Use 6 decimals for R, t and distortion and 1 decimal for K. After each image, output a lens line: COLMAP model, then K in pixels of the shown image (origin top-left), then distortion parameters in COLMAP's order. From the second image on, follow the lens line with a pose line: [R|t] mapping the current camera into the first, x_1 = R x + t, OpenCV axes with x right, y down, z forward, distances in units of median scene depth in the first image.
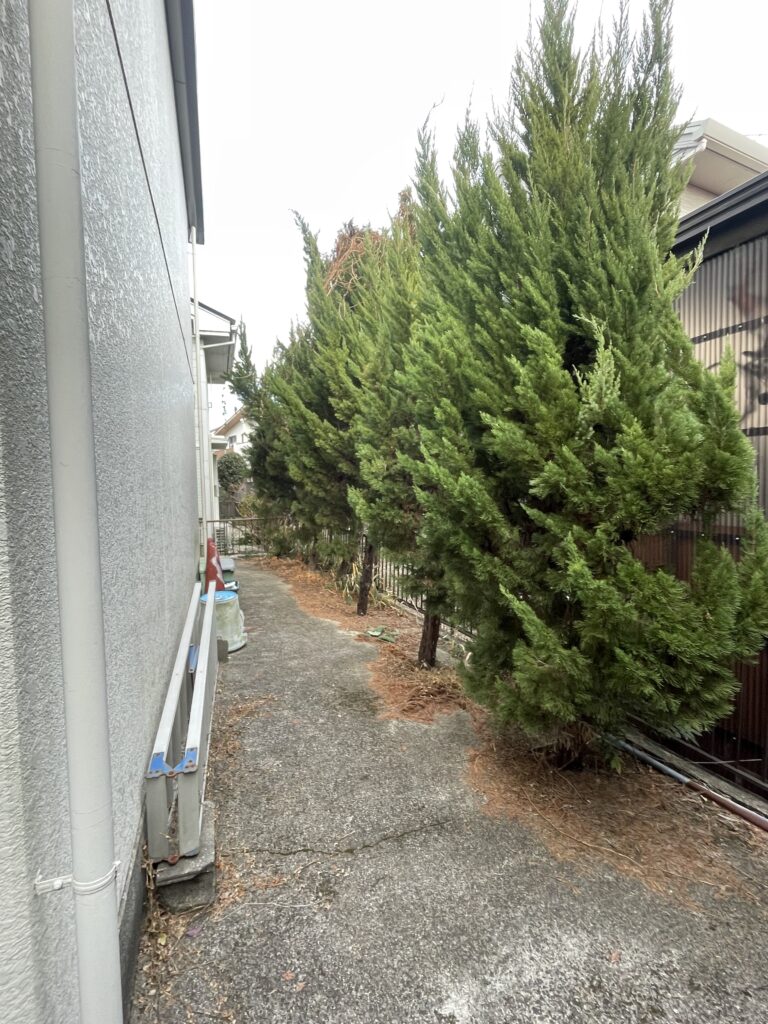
lens RADIAL K [[507.9, 0, 384.0], [0, 507.9, 512.0], [0, 0, 1]] dist [-0.000509, -0.000033]
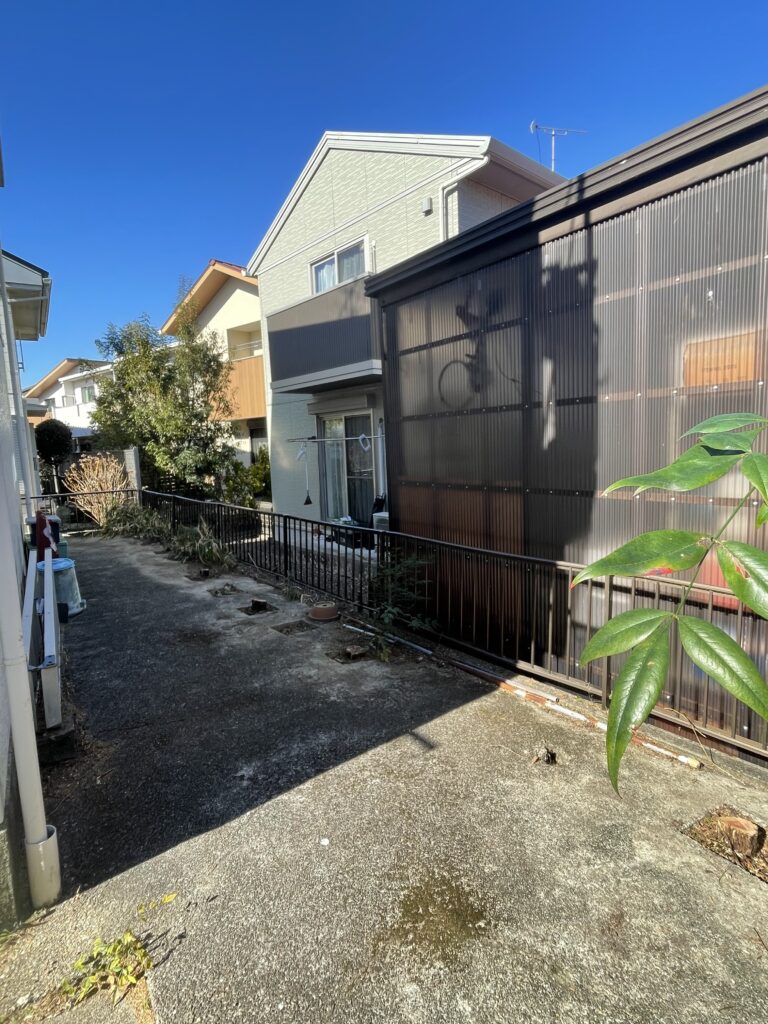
lens RADIAL K [[548.2, 0, 384.0], [0, 548.2, 512.0], [0, 0, 1]] dist [0.000092, -0.000456]
pose [[0.968300, -0.042434, 0.246159, 0.061295], [0.029427, 0.997981, 0.056284, 0.018186], [-0.248050, -0.047256, 0.967594, -0.276326]]
